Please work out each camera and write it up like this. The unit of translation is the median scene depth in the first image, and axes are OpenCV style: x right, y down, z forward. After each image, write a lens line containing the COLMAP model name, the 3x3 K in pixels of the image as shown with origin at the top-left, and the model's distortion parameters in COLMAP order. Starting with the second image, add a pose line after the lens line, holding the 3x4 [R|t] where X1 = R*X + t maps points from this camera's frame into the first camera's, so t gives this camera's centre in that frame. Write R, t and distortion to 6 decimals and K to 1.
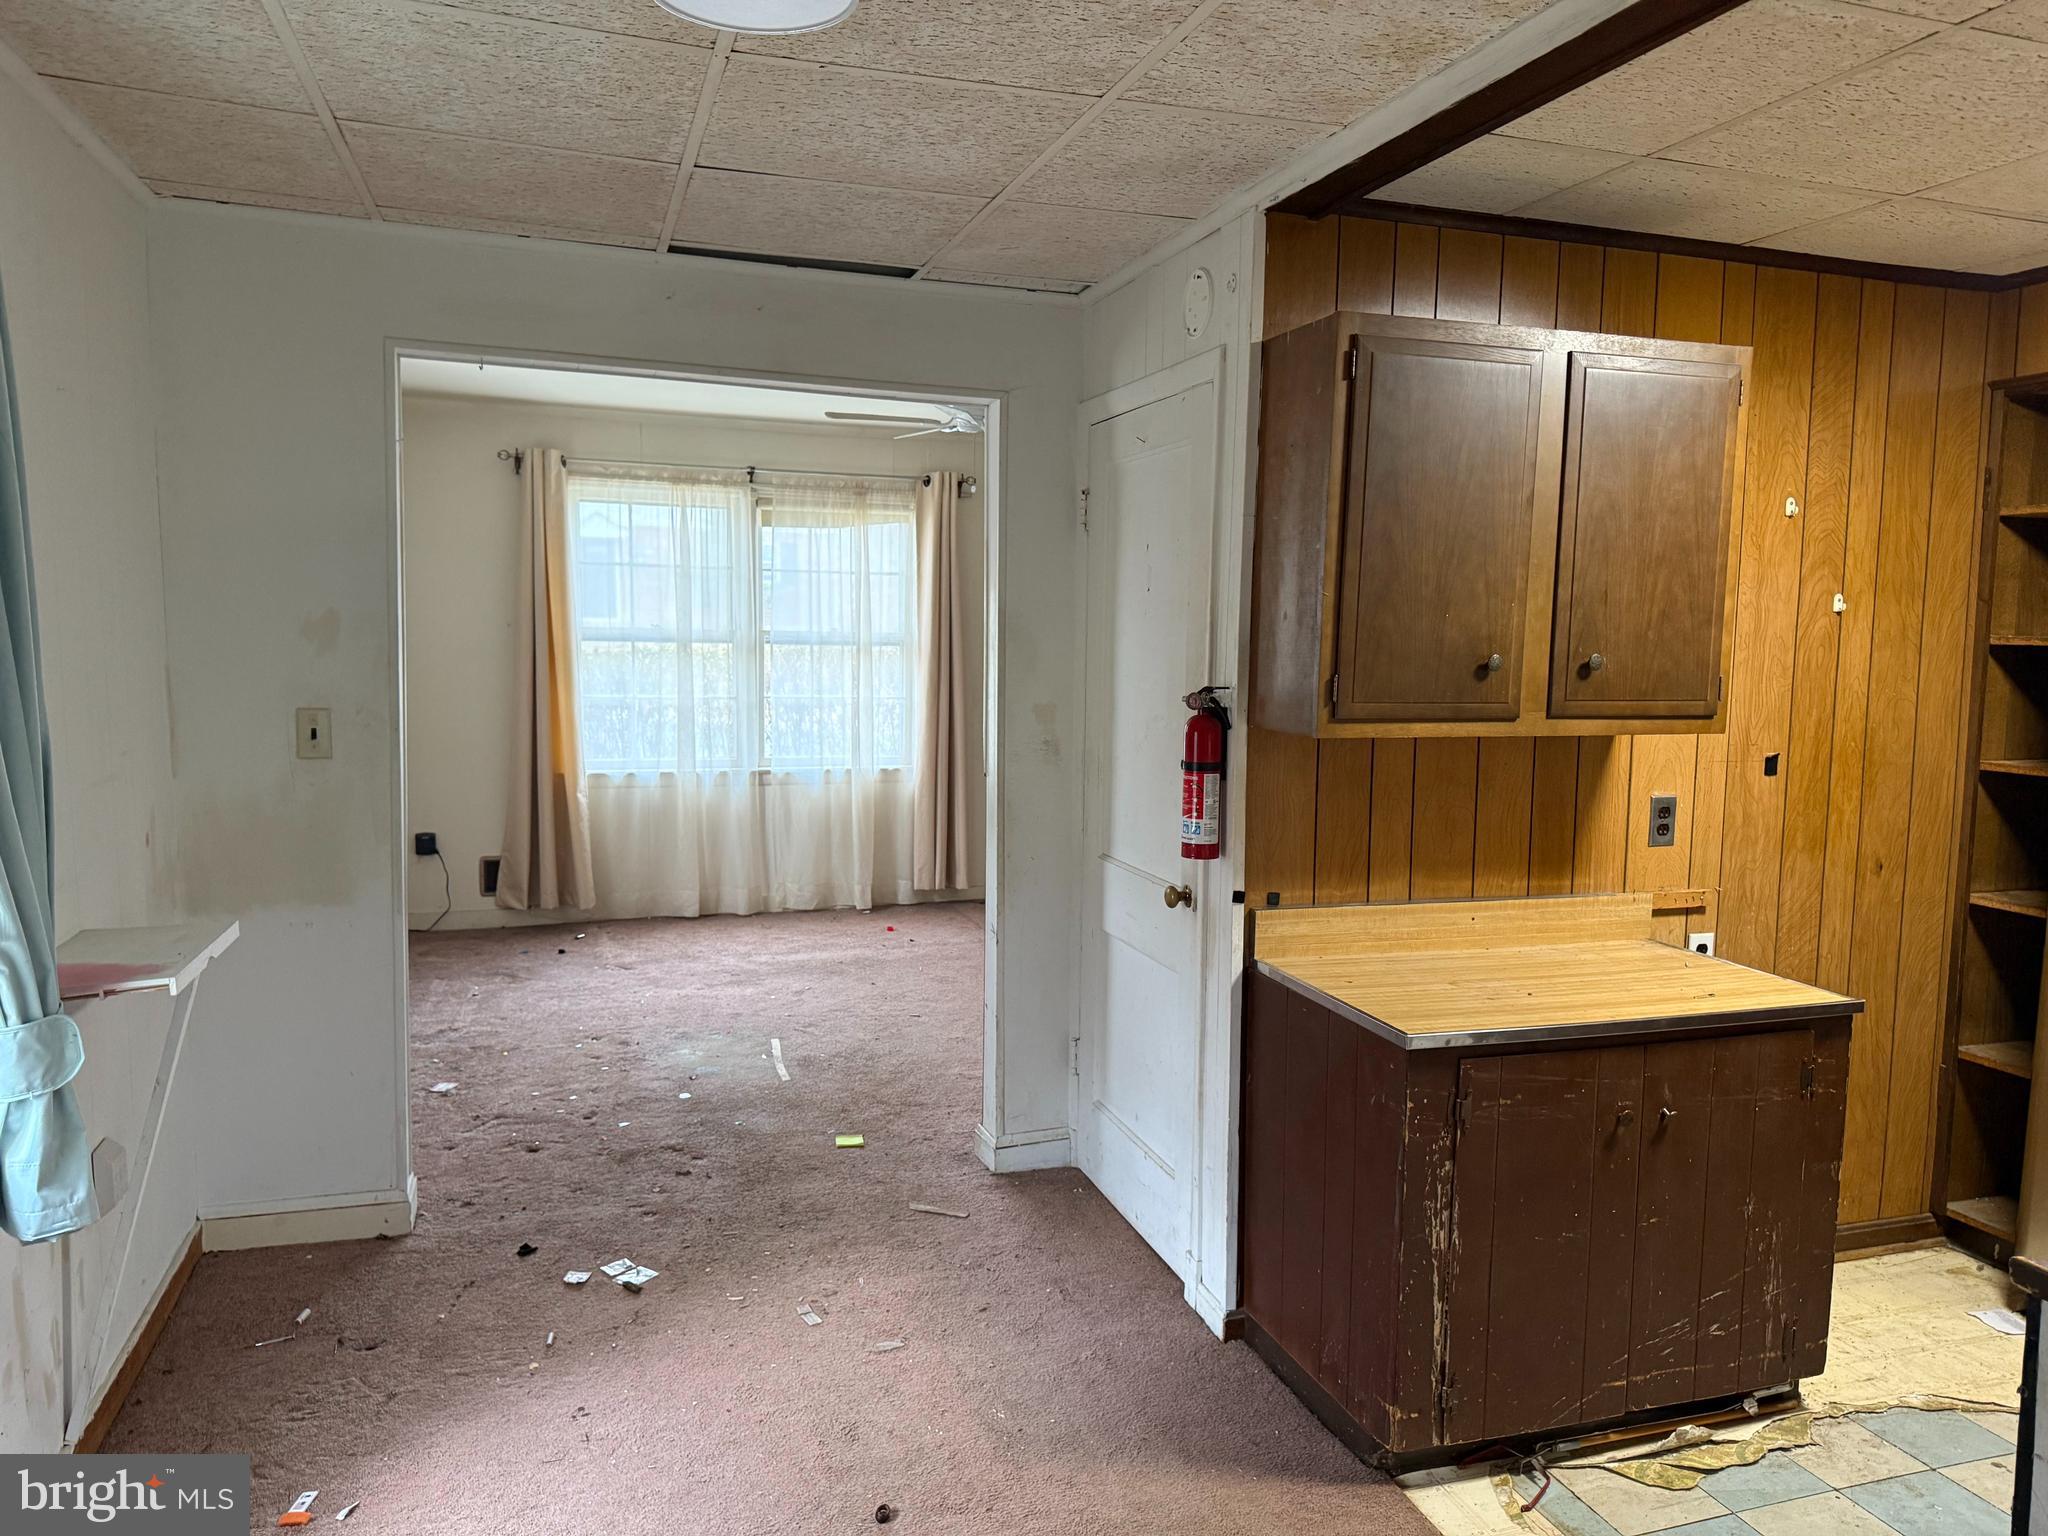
lens RADIAL K [[1458.8, 0, 1068.7], [0, 1458.8, 784.0], [0, 0, 1]] dist [0.060229, -0.057984]
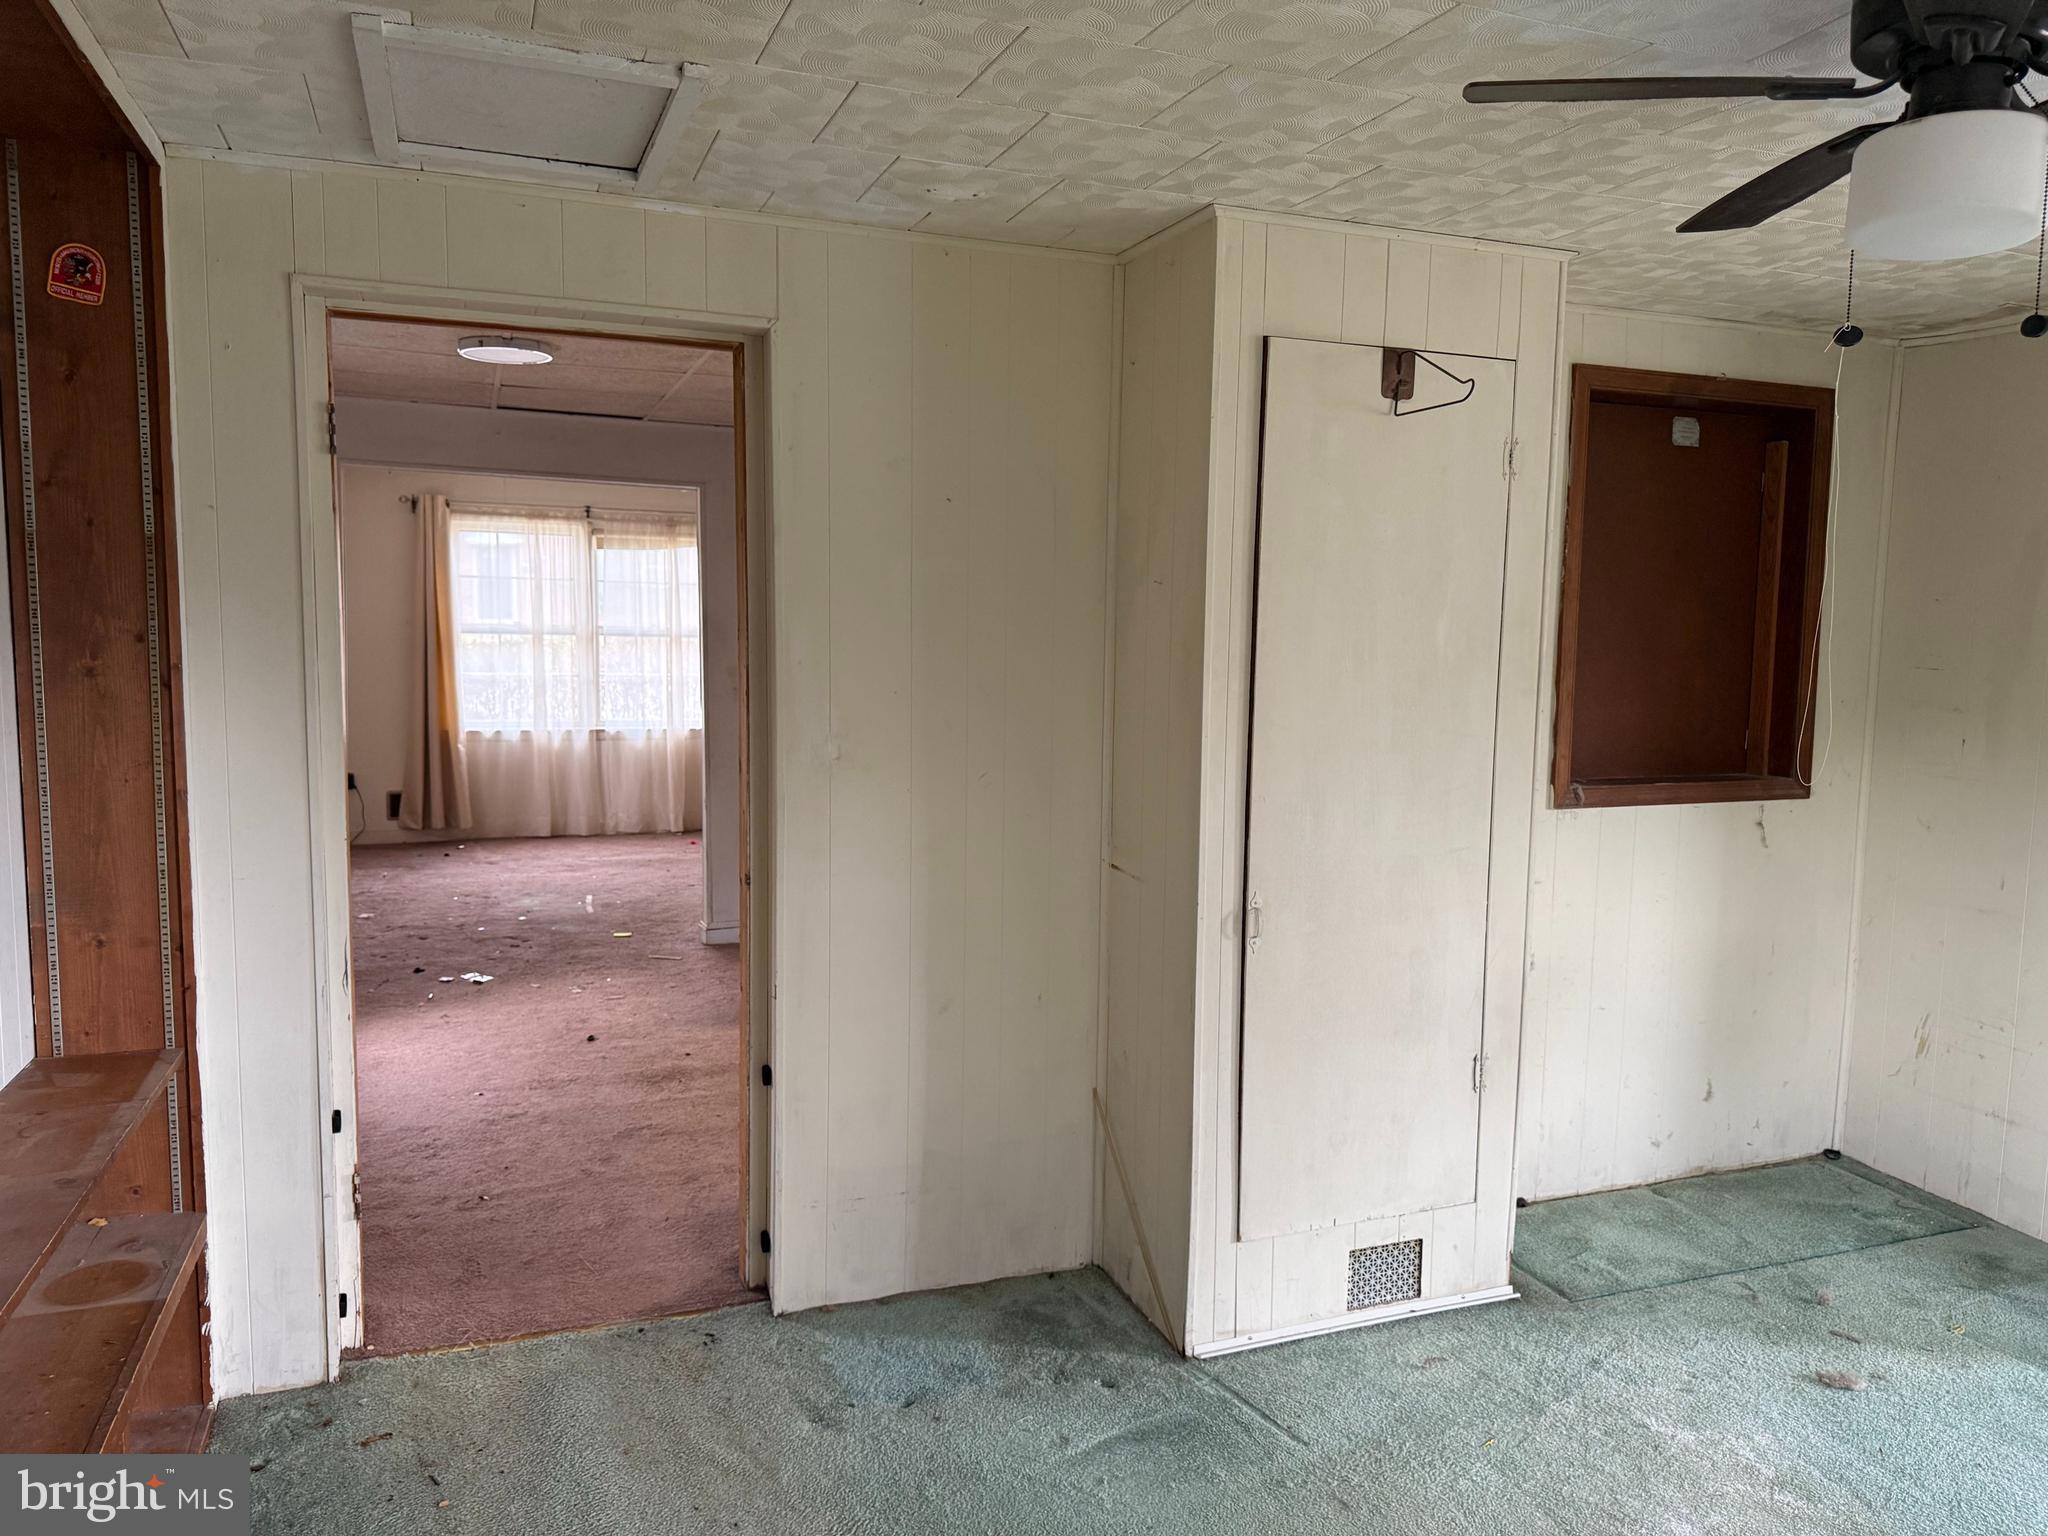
lens RADIAL K [[1458.8, 0, 1043.1], [0, 1458.8, 766.6], [0, 0, 1]] dist [0.060229, -0.057984]
pose [[0.999057, -0.009377, 0.042396, 0.146151], [0.009965, 0.999857, -0.013677, 0.049004], [-0.042261, 0.014087, 0.999007, -0.379333]]
